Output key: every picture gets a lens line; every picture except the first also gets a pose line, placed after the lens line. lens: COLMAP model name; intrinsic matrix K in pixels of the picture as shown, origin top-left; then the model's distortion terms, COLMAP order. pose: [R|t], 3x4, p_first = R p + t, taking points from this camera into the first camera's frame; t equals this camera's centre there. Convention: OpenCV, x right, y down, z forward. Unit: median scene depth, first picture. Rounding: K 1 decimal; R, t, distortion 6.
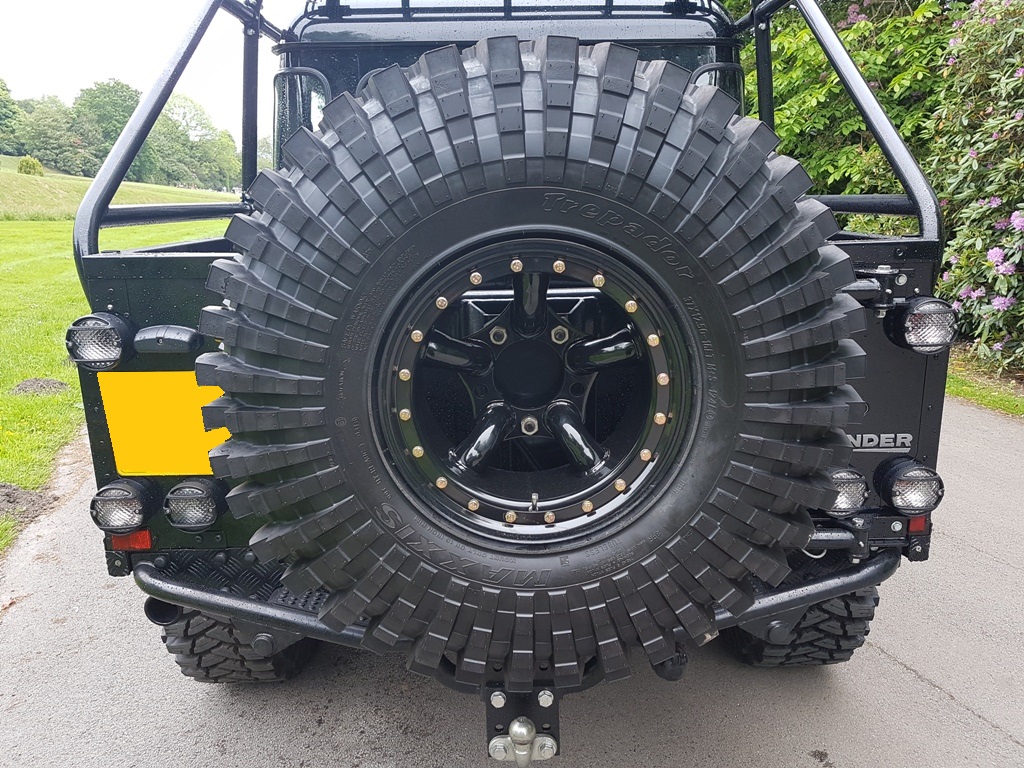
lens RADIAL K [[789.7, 0, 512.5], [0, 789.7, 402.1], [0, 0, 1]] dist [0.164153, -0.290473]
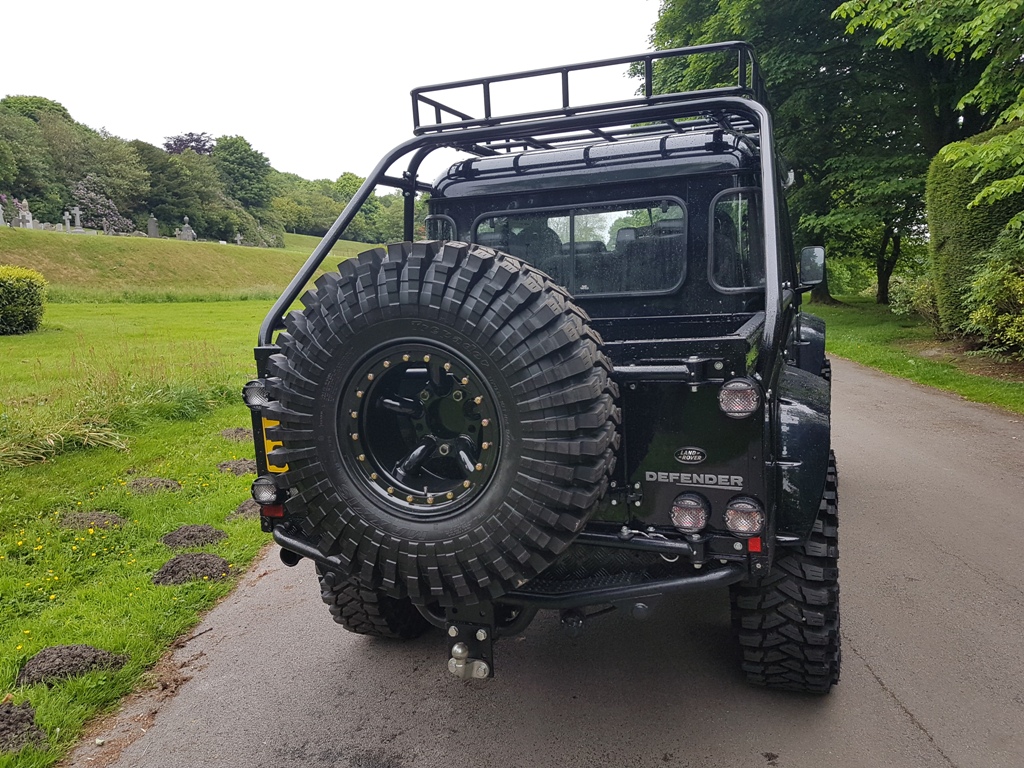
lens RADIAL K [[792.9, 0, 509.9], [0, 792.9, 387.8], [0, 0, 1]] dist [0.185509, -0.293411]
pose [[0.927496, 0.022538, -0.373153, 0.798575], [-0.058225, 0.994709, -0.084642, 0.035163], [0.369271, 0.100232, 0.923901, -0.536371]]
